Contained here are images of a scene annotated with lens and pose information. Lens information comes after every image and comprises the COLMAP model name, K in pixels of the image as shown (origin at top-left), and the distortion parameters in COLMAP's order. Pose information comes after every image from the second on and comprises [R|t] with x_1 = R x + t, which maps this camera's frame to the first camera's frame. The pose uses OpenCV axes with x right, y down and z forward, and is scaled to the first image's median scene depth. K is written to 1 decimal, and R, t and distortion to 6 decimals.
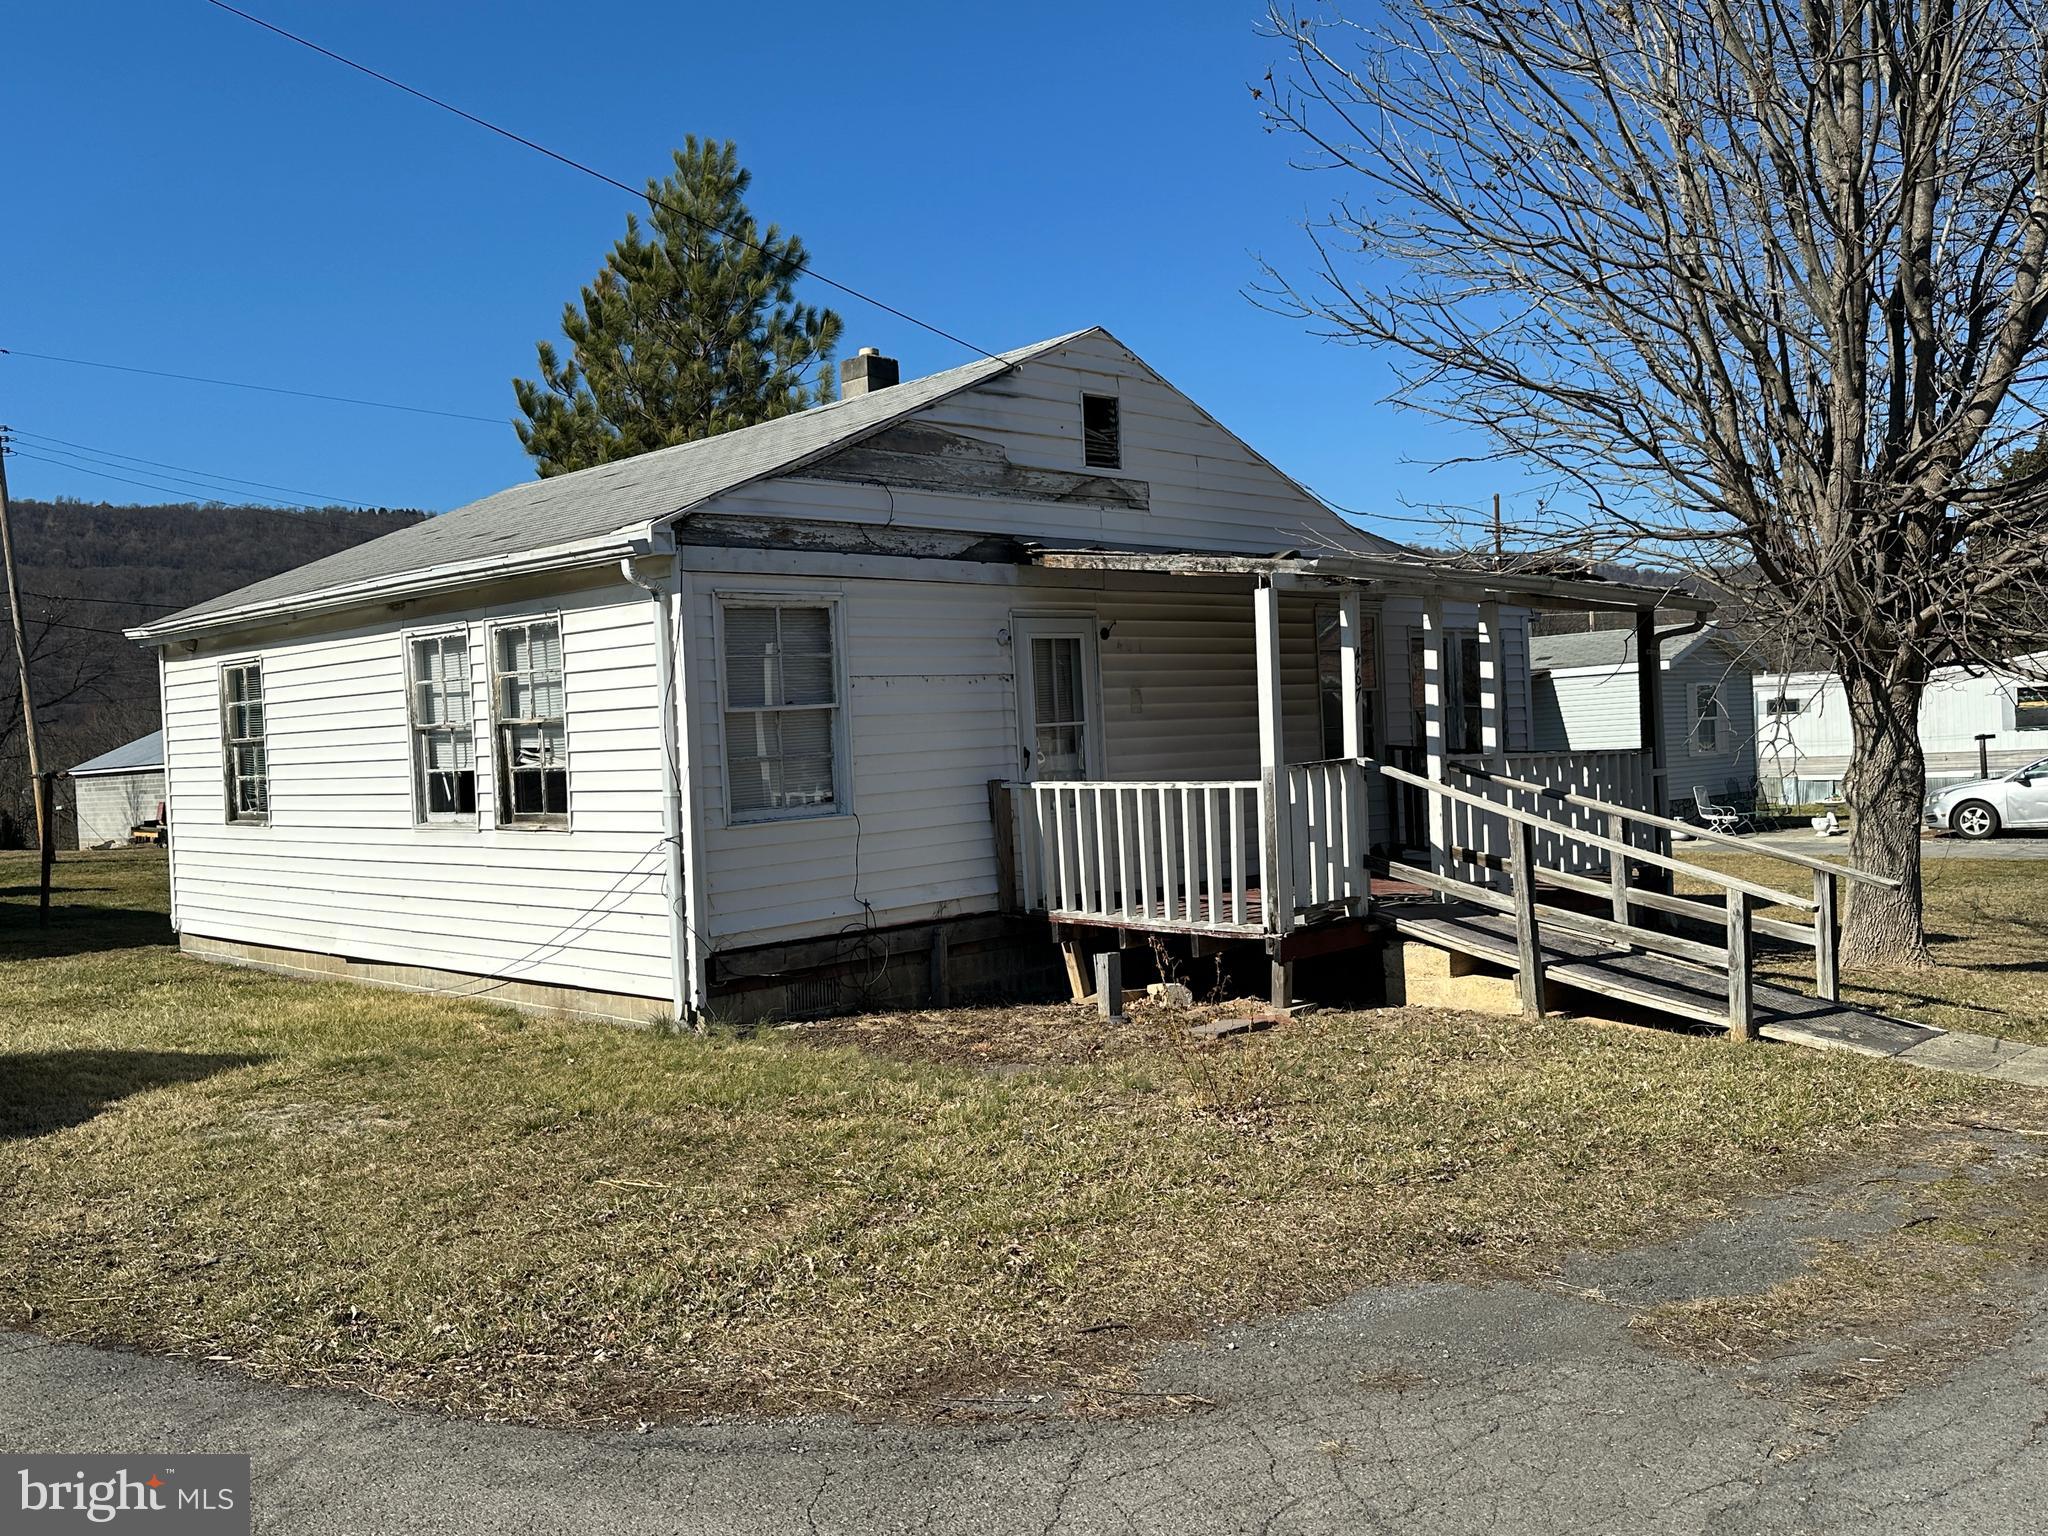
lens RADIAL K [[1748.9, 0, 1027.2], [0, 1748.9, 783.3], [0, 0, 1]] dist [0.047495, -0.007169]
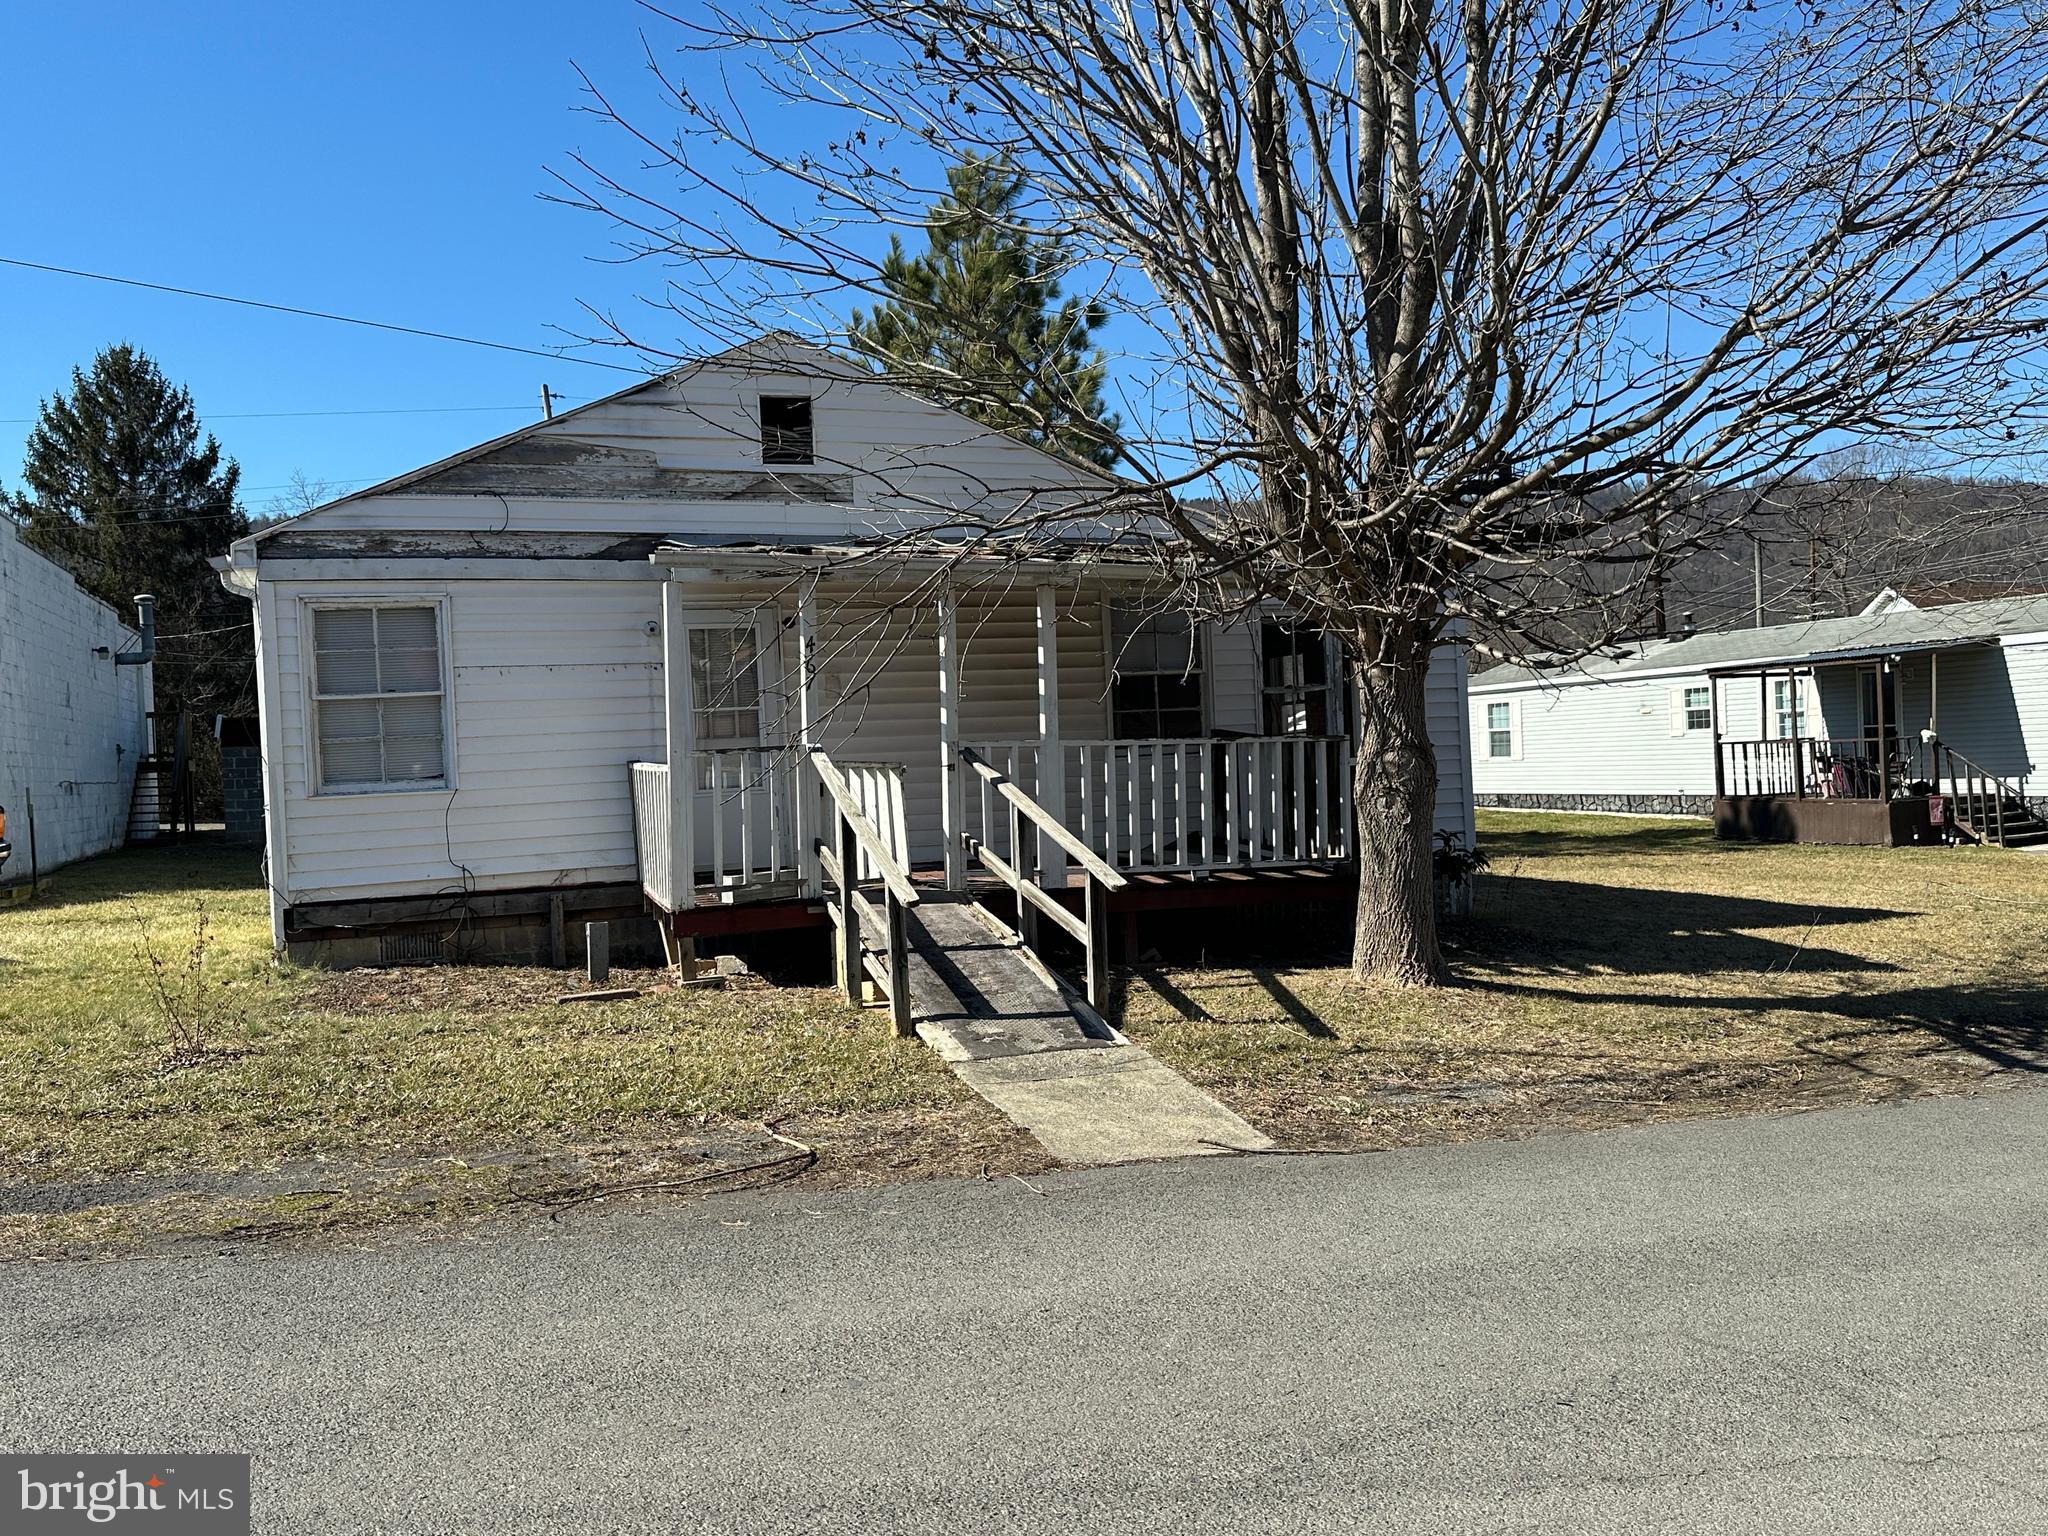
lens RADIAL K [[1748.9, 0, 1028.7], [0, 1748.9, 758.7], [0, 0, 1]] dist [0.047495, -0.007169]
pose [[0.909090, 0.012960, -0.416399, 0.692083], [-0.012922, 0.999912, 0.002910, -0.009740], [0.416400, 0.002735, 0.909177, 0.119327]]
